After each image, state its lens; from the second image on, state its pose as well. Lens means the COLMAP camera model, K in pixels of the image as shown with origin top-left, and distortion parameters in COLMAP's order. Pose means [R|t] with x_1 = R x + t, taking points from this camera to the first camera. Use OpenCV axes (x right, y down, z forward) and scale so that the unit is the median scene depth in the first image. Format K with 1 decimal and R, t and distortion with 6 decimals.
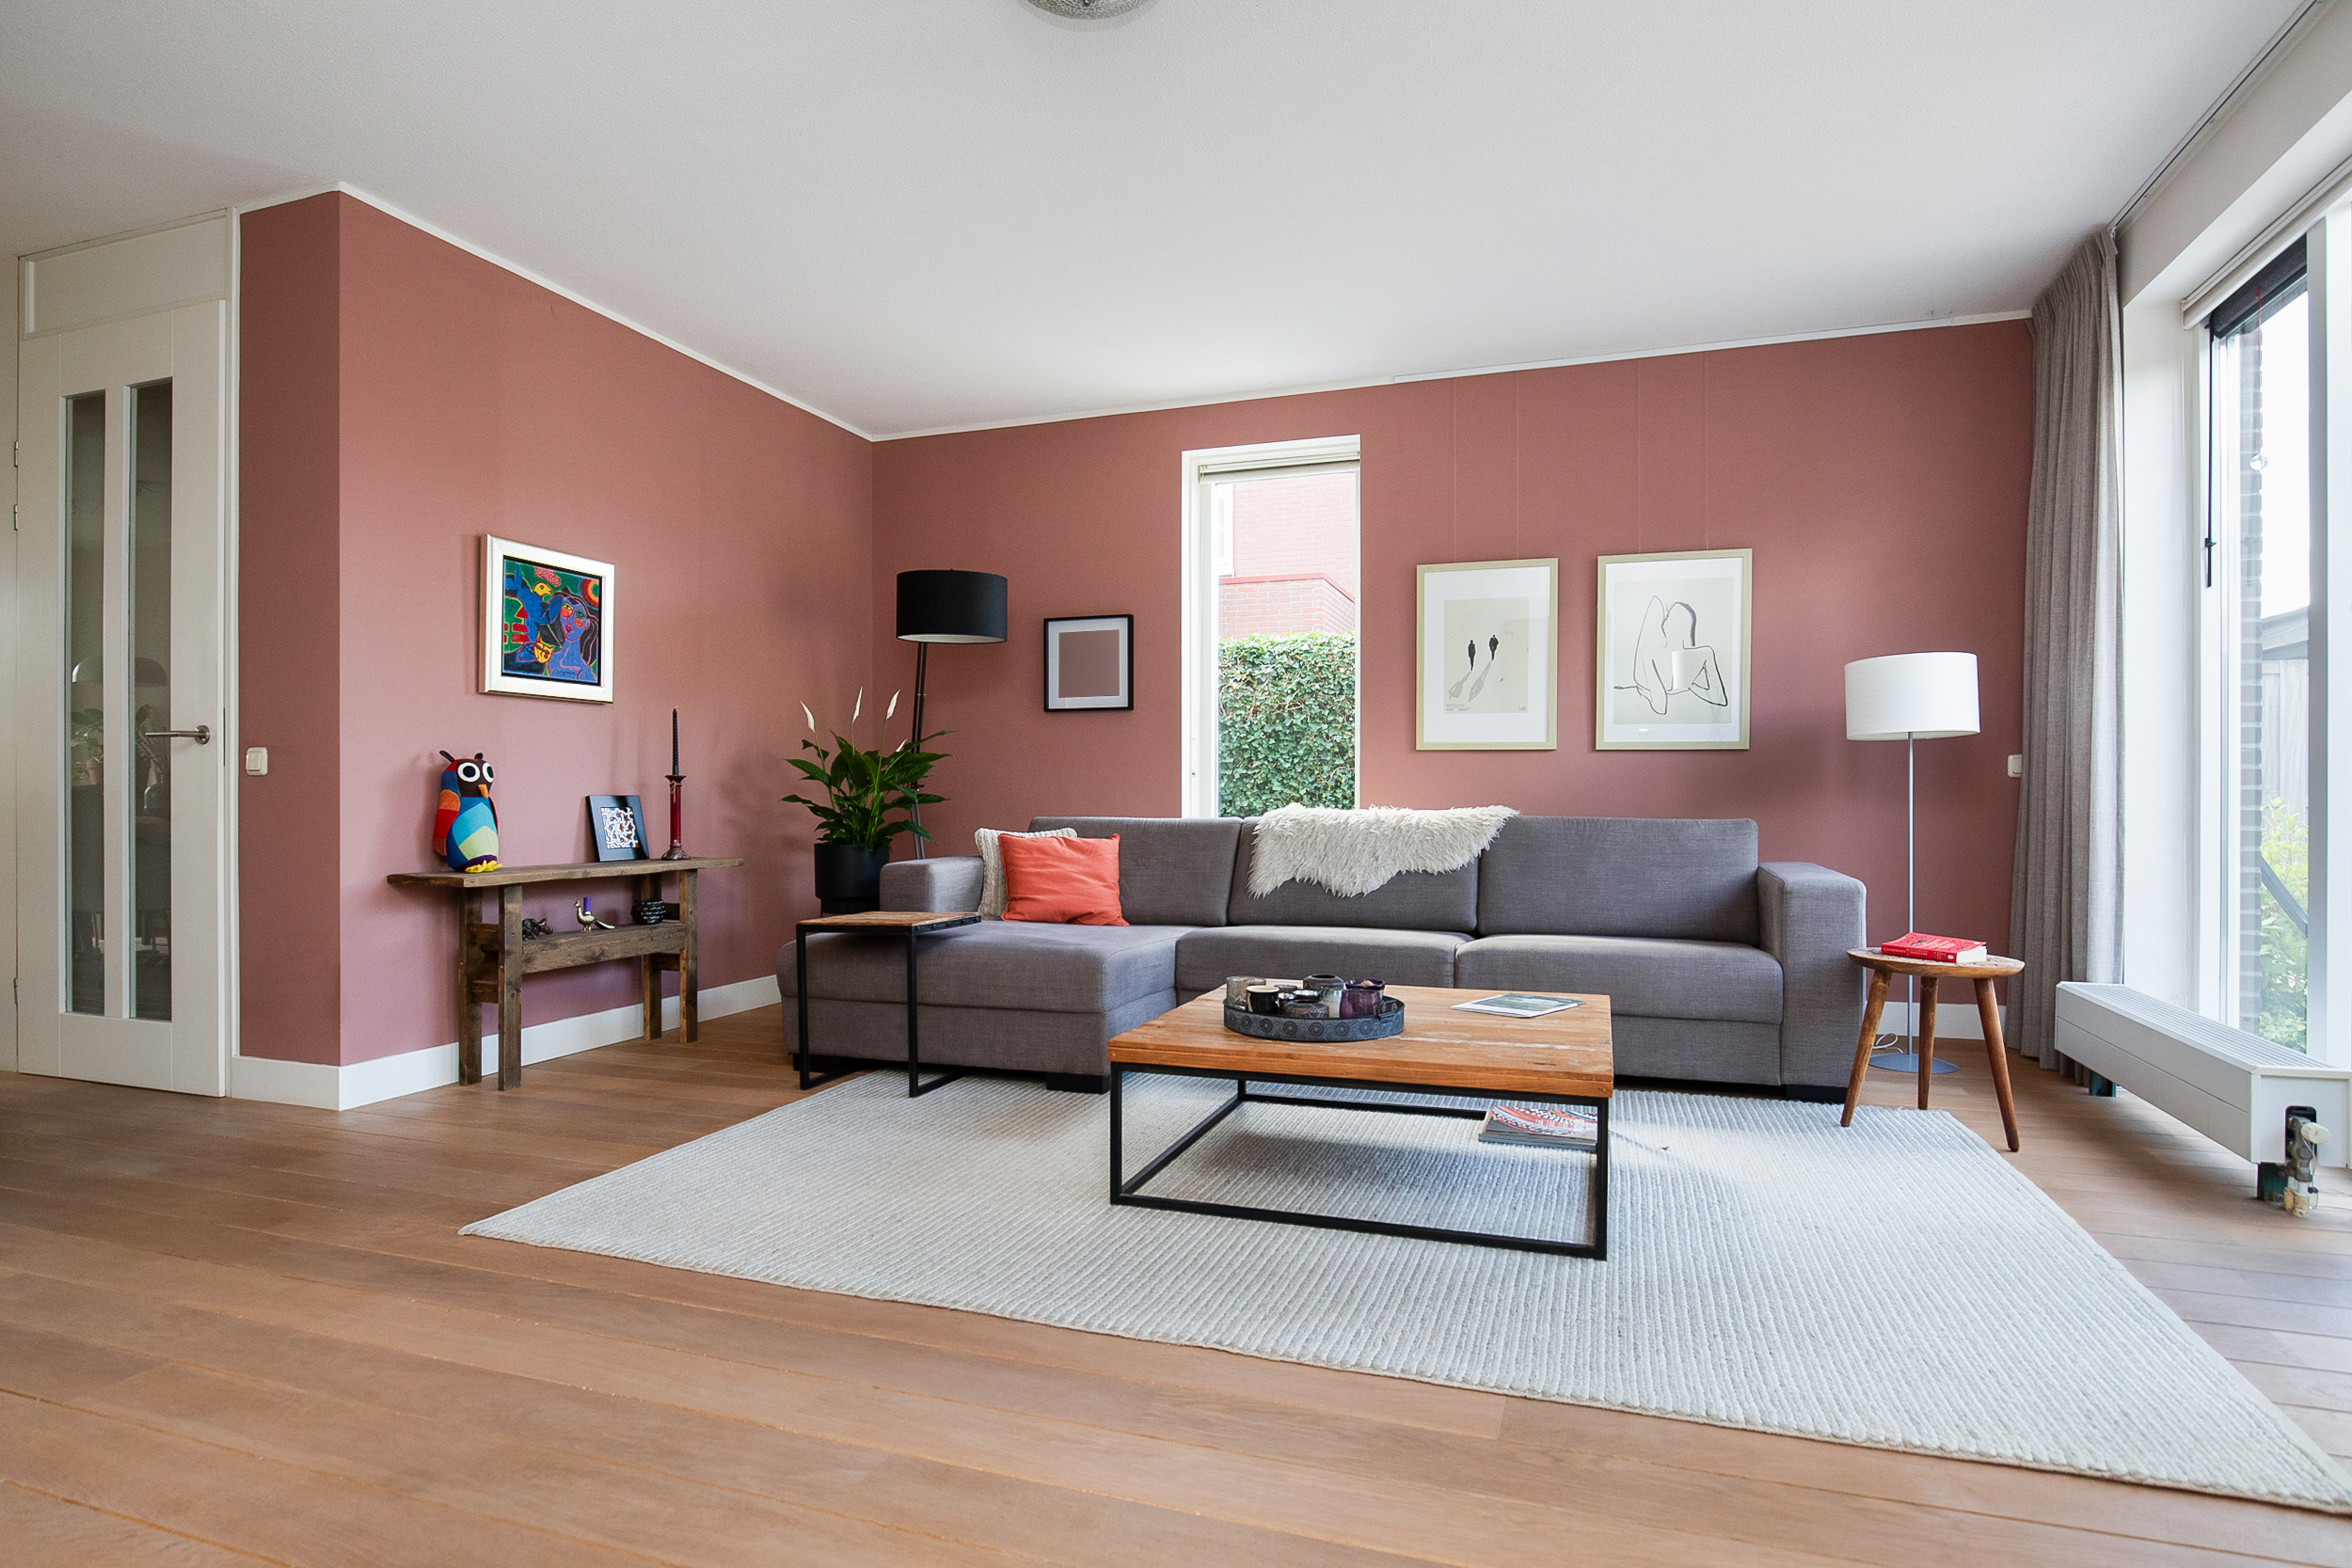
lens RADIAL K [[1277.7, 0, 1200.9], [0, 1277.7, 798.2], [0, 0, 1]] dist [-0.020799, 0.002862]
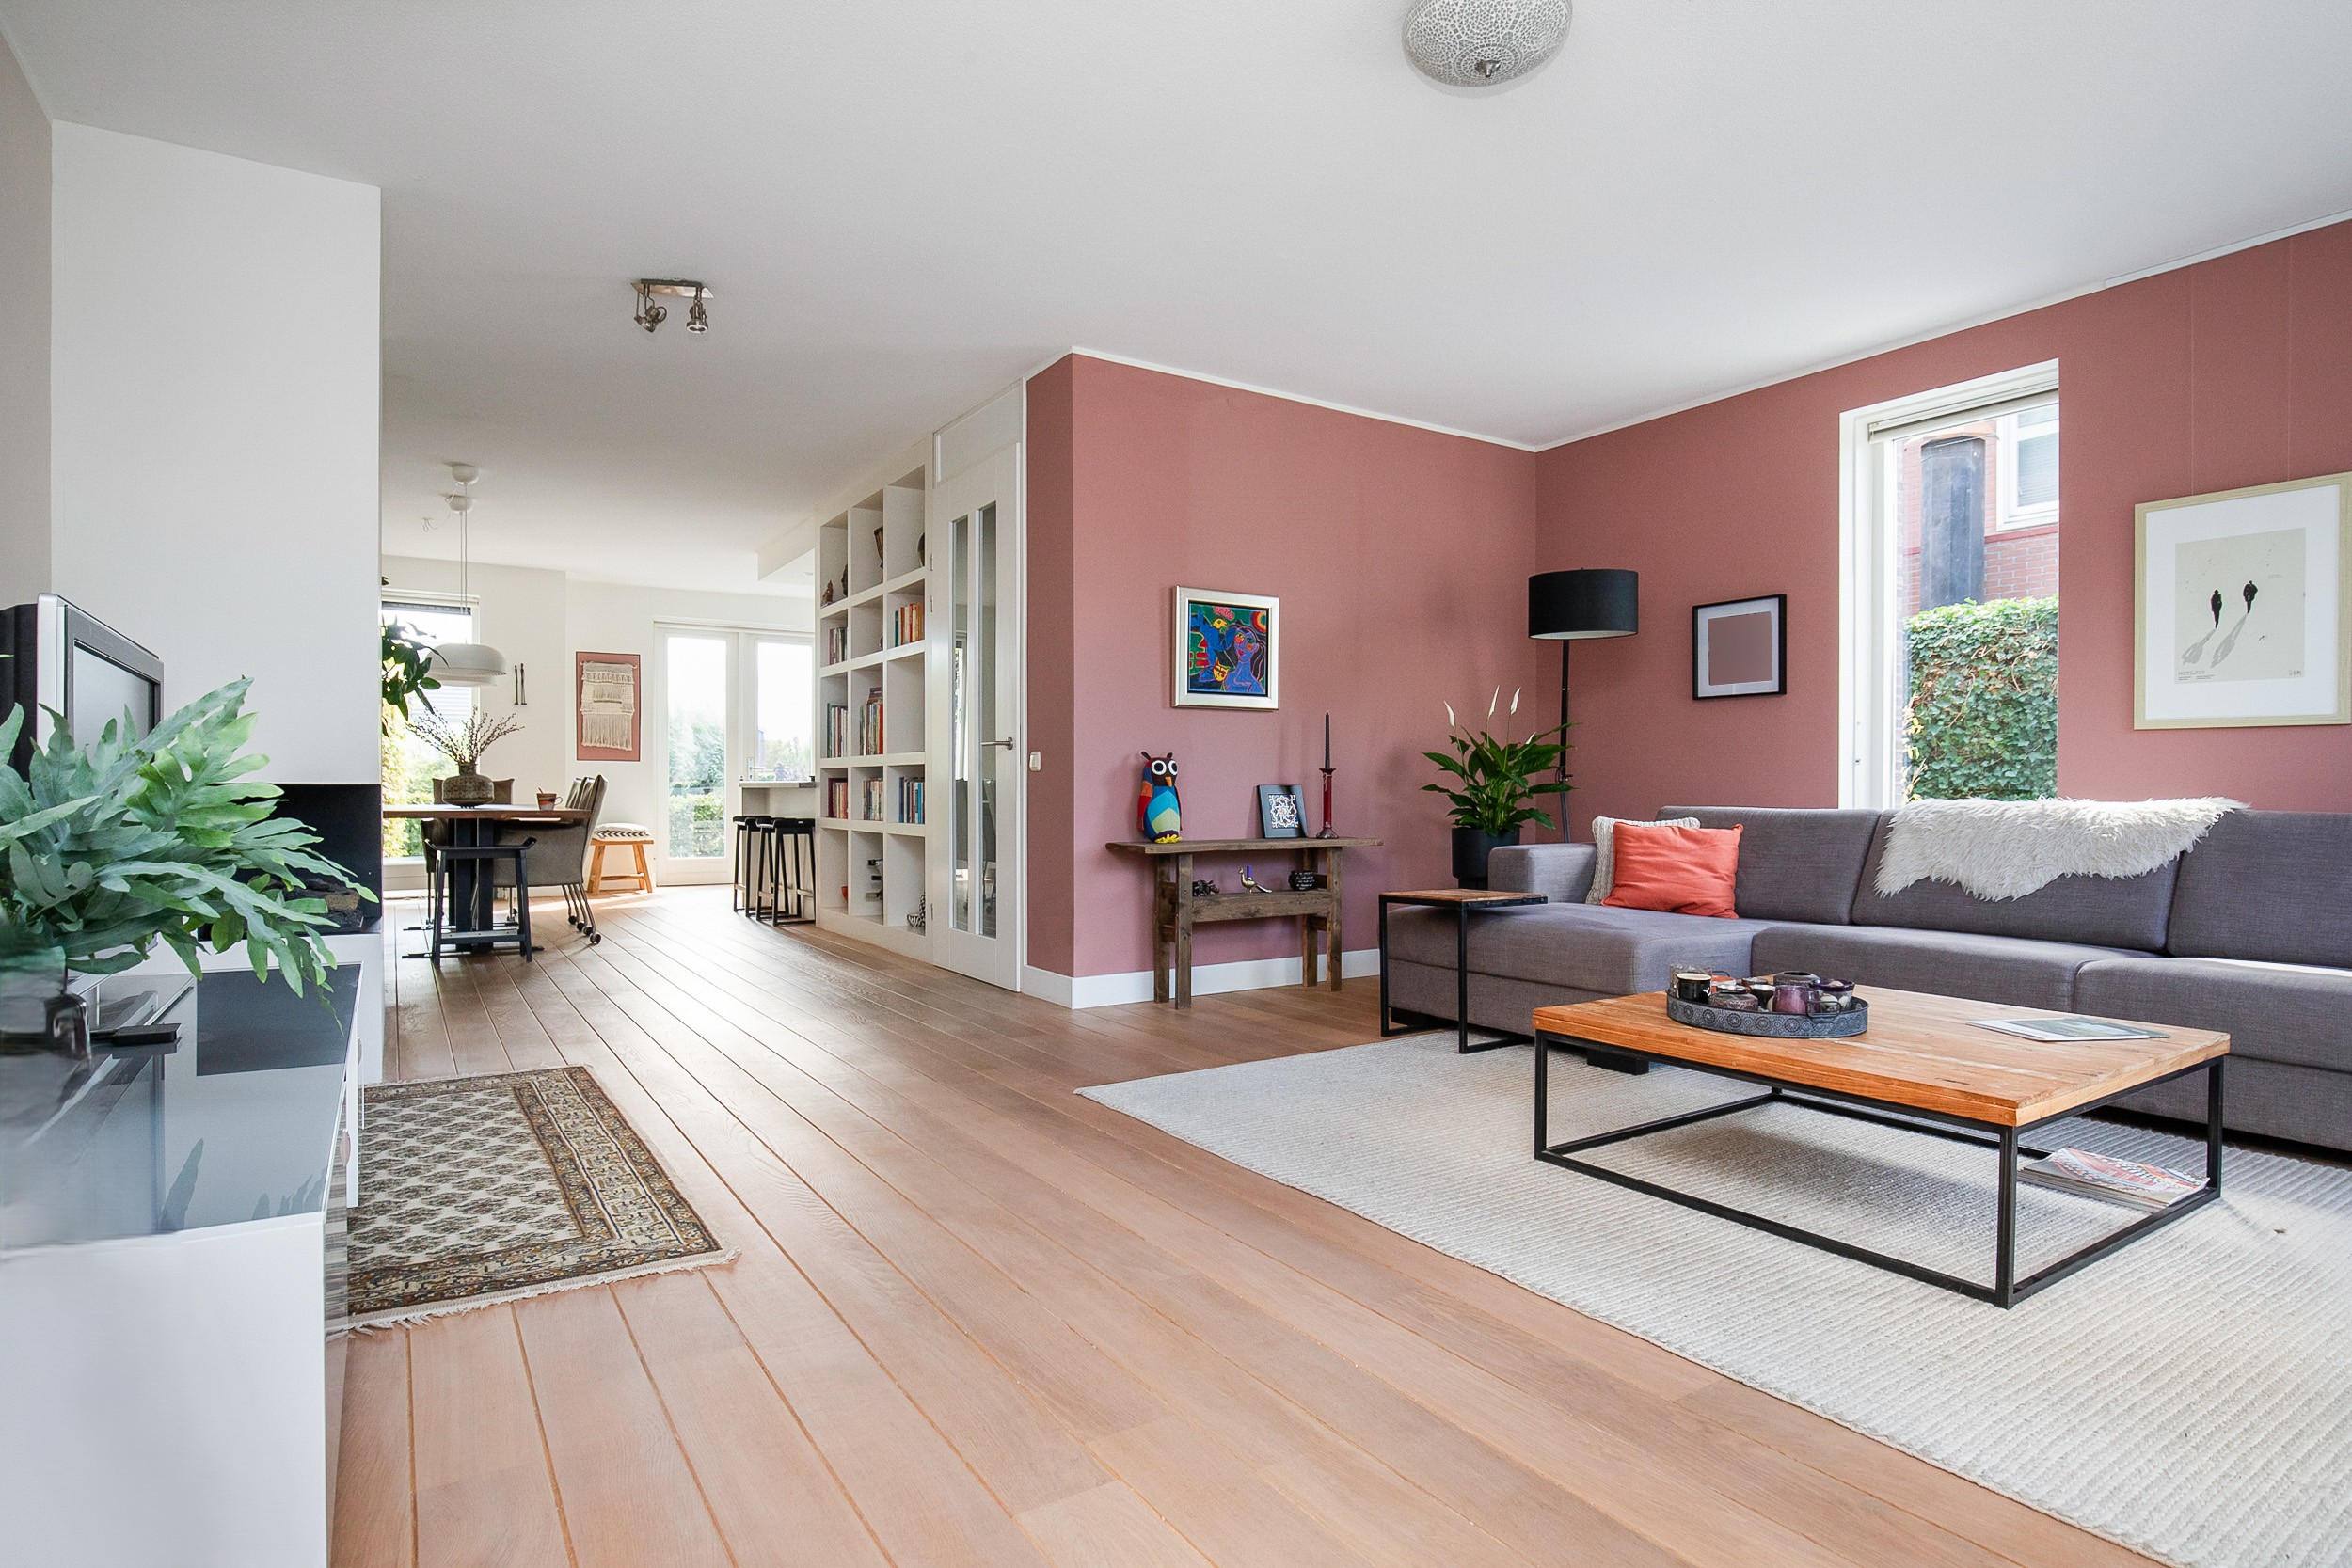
lens RADIAL K [[1282.4, 0, 1179.0], [0, 1282.4, 796.8], [0, 0, 1]] dist [-0.019117, 0.001852]
pose [[0.780045, 0.005382, -0.625700, 0.274905], [-0.000914, 0.999972, 0.007461, 0.000072], [0.625723, -0.005248, 0.780028, -0.032791]]
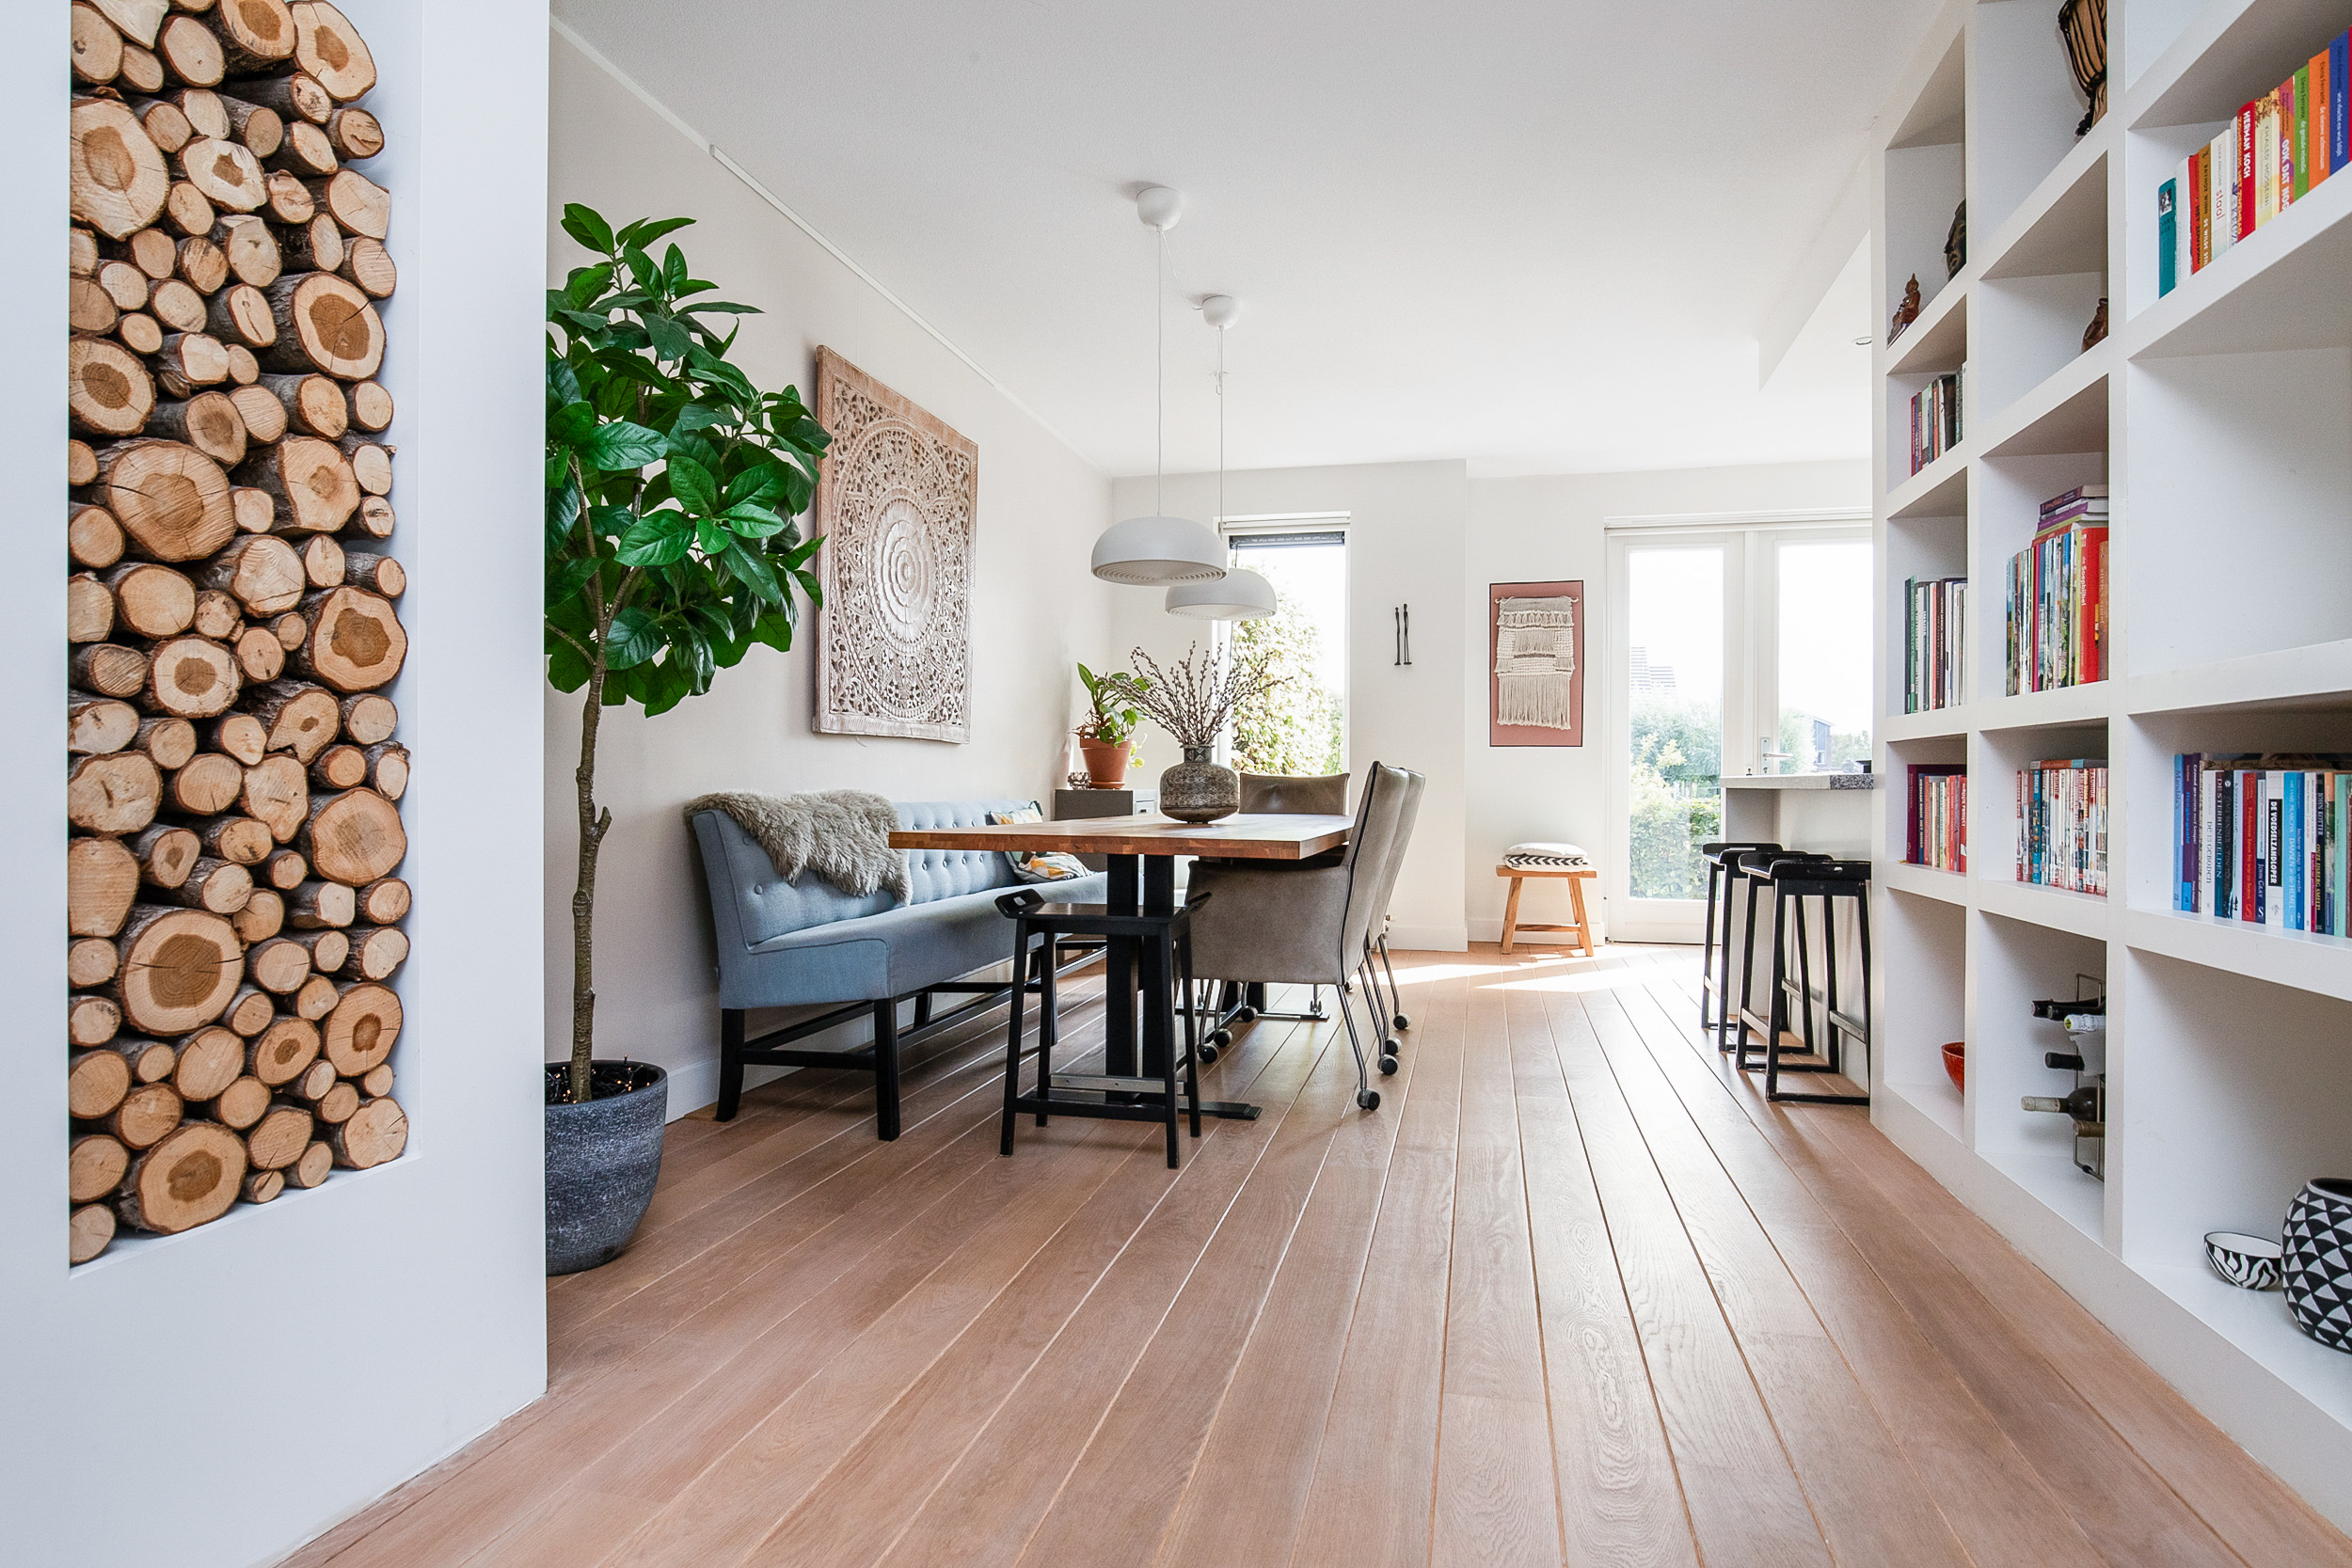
lens RADIAL K [[1282.4, 0, 1162.7], [0, 1282.4, 791.3], [0, 0, 1]] dist [-0.019117, 0.001852]
pose [[0.099463, 0.005123, -0.995028, -0.640840], [-0.002534, 0.999985, 0.004896, 0.000245], [0.995038, 0.002035, 0.099475, 0.629911]]
